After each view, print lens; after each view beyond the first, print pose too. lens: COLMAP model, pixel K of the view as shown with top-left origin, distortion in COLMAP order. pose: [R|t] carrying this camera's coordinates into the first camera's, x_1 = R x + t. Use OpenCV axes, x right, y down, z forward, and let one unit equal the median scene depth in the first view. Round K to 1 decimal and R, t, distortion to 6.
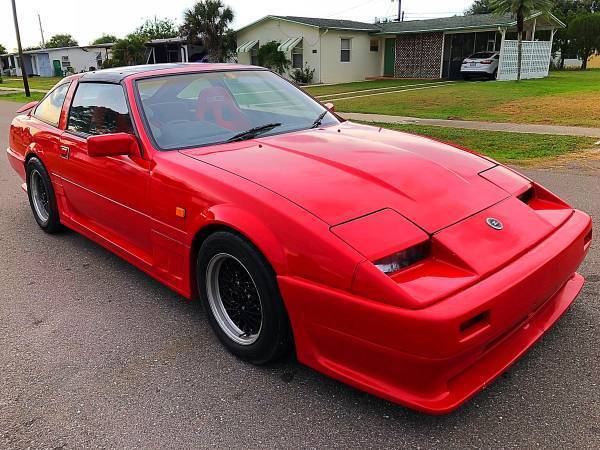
lens RADIAL K [[502.9, 0, 301.4], [0, 502.9, 225.1], [0, 0, 1]] dist [0.025465, -0.005701]
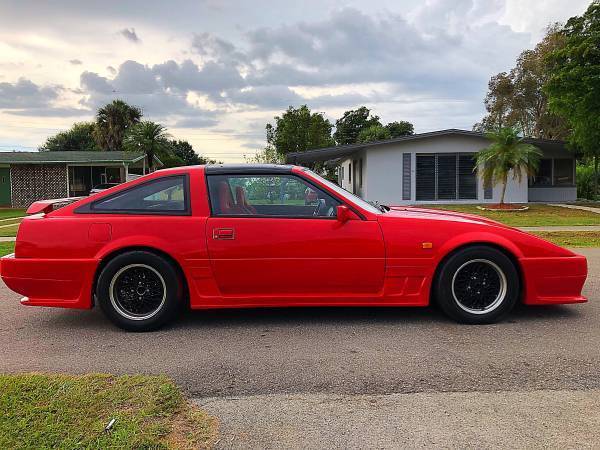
lens RADIAL K [[502.9, 0, 300.3], [0, 502.9, 227.3], [0, 0, 1]] dist [0.025465, -0.005701]
pose [[0.659221, -0.046199, 0.750529, -0.183827], [0.234908, 0.960809, -0.147187, 0.006449], [-0.714315, 0.273334, 0.644238, 0.028026]]
